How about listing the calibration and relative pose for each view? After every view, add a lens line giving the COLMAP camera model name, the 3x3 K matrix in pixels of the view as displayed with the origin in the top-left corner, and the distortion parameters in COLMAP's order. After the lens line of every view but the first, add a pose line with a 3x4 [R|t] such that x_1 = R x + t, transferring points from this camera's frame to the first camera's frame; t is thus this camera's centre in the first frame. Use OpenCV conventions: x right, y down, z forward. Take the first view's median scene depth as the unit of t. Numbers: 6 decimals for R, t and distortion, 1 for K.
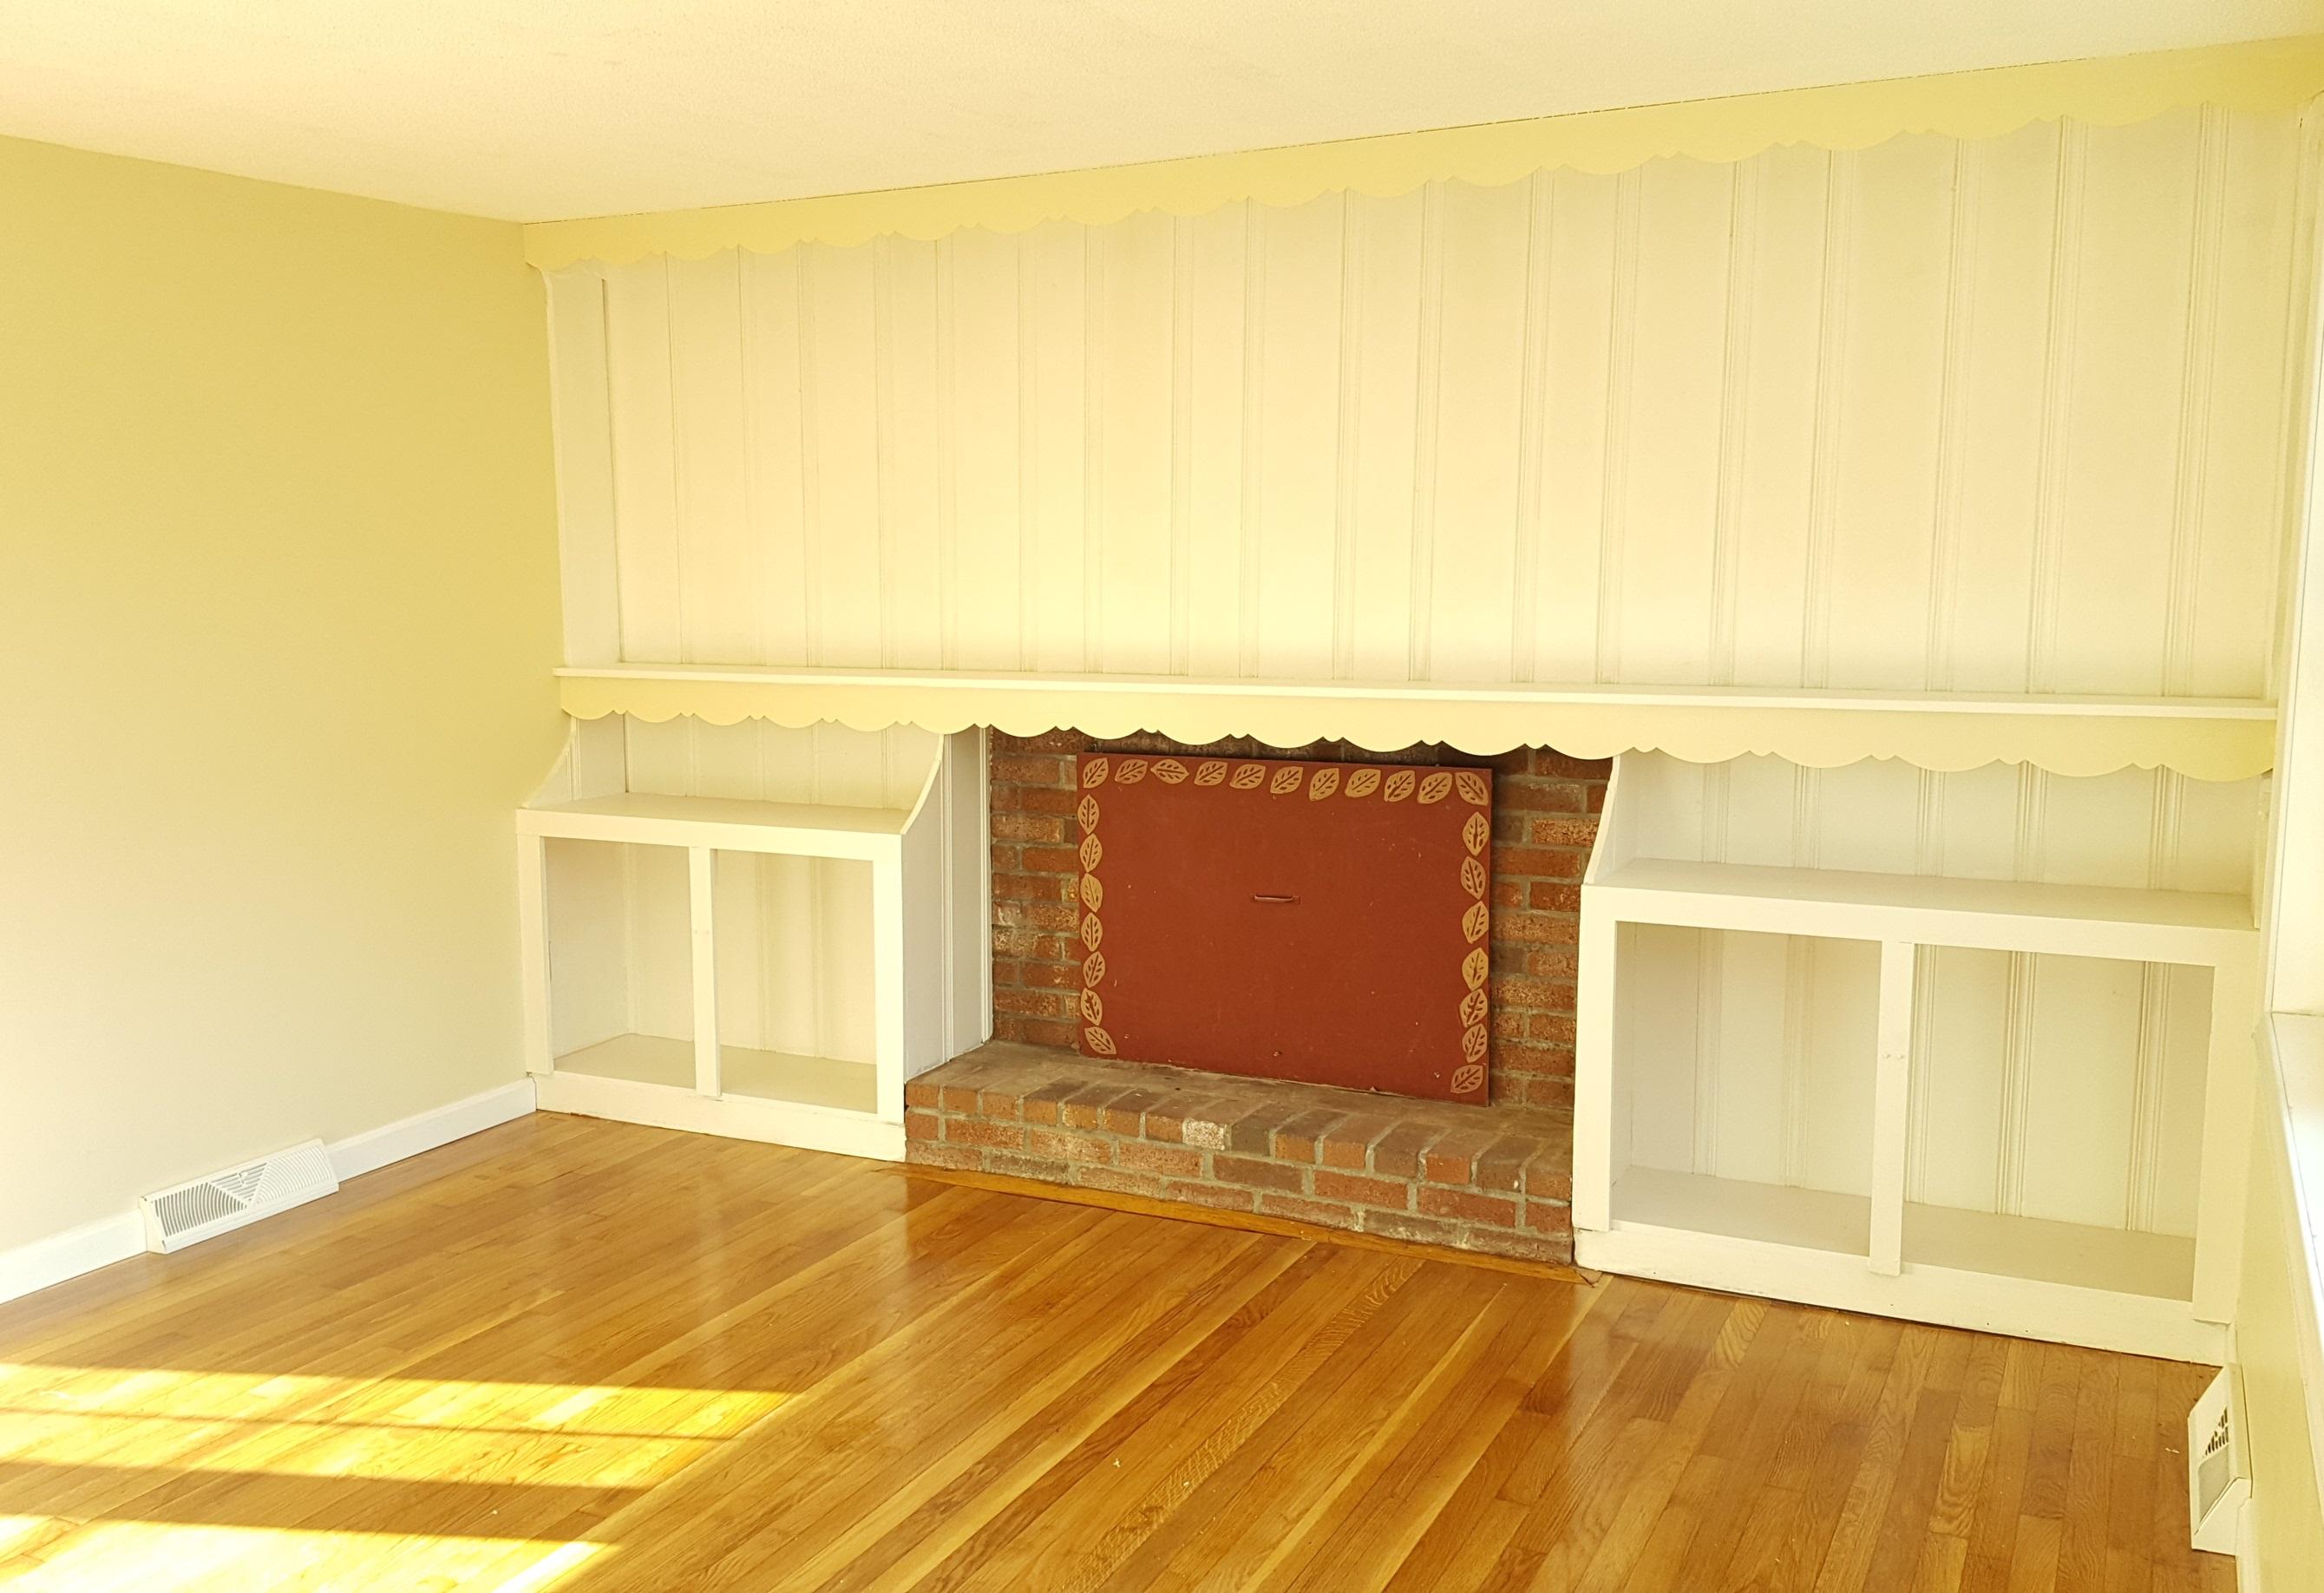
lens RADIAL K [[2036.3, 0, 1016.6], [0, 2036.3, 796.8], [0, 0, 1]] dist [0.126488, -0.216462]
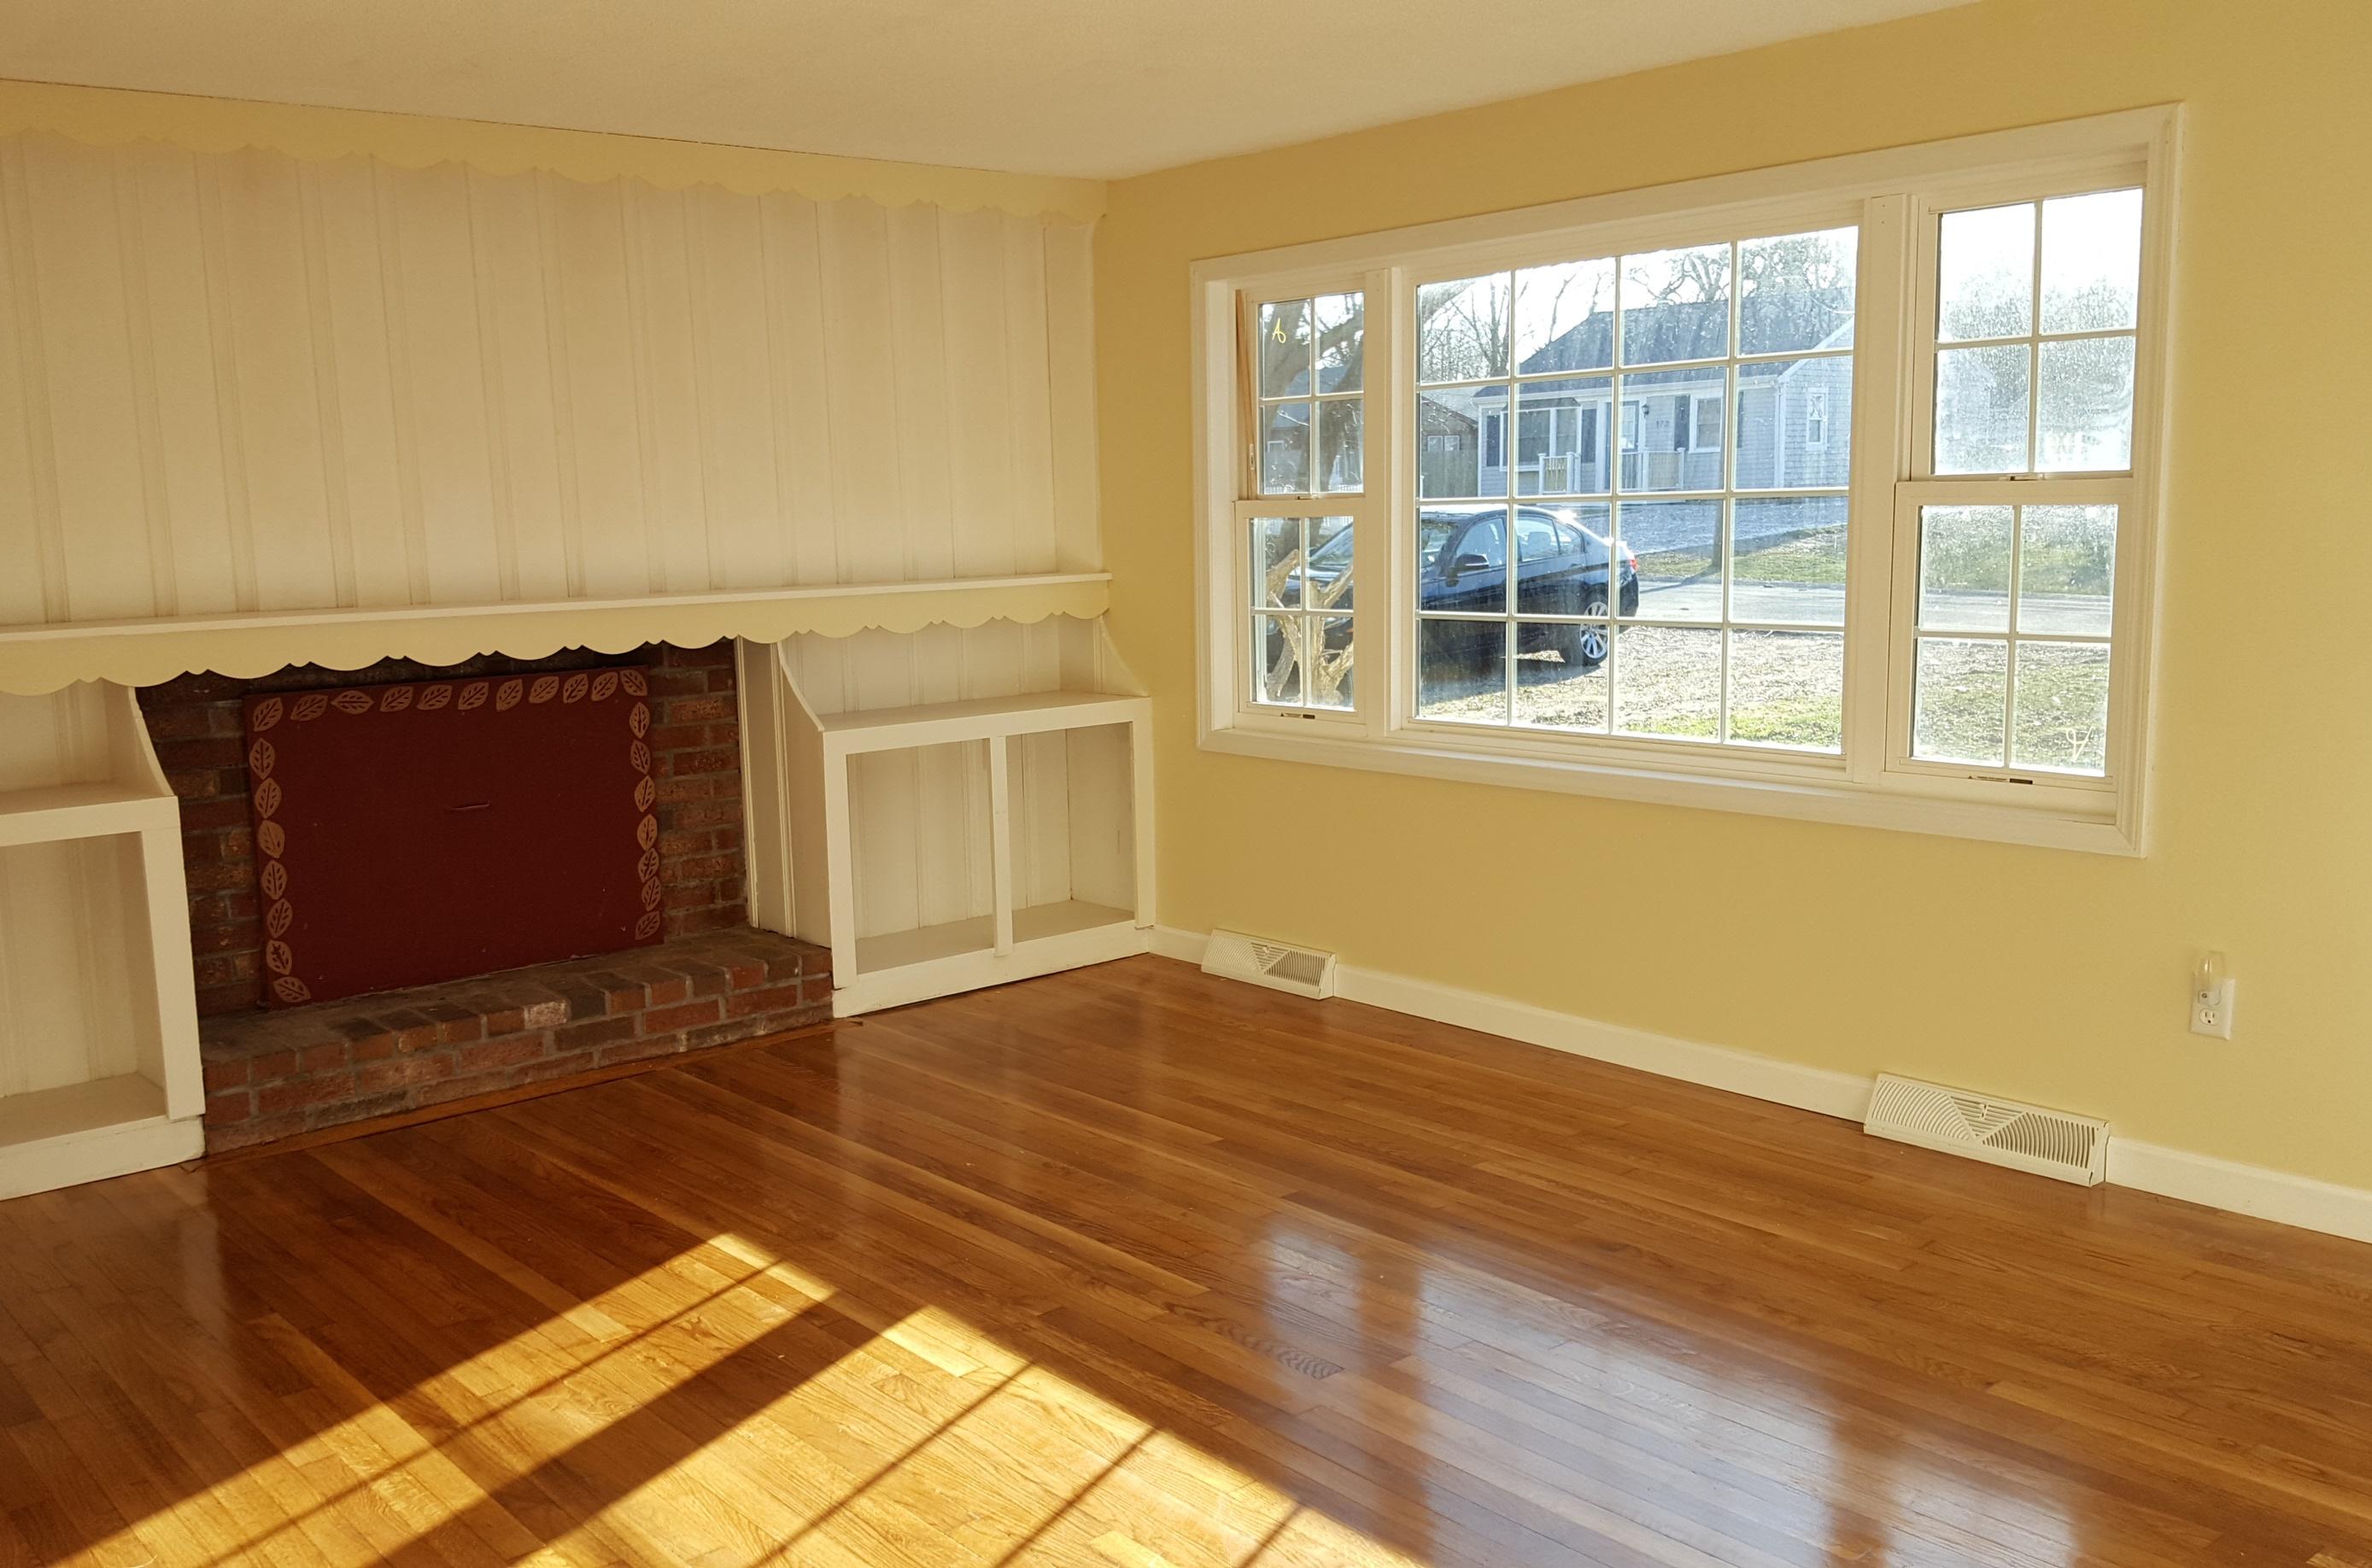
lens RADIAL K [[2087.5, 0, 1069.8], [0, 2087.5, 786.8], [0, 0, 1]] dist [0.119226, -0.260100]
pose [[0.372583, -0.125501, 0.919473, -0.824916], [0.129637, 0.988137, 0.082342, -0.012100], [-0.918899, 0.088519, 0.384433, 0.297091]]
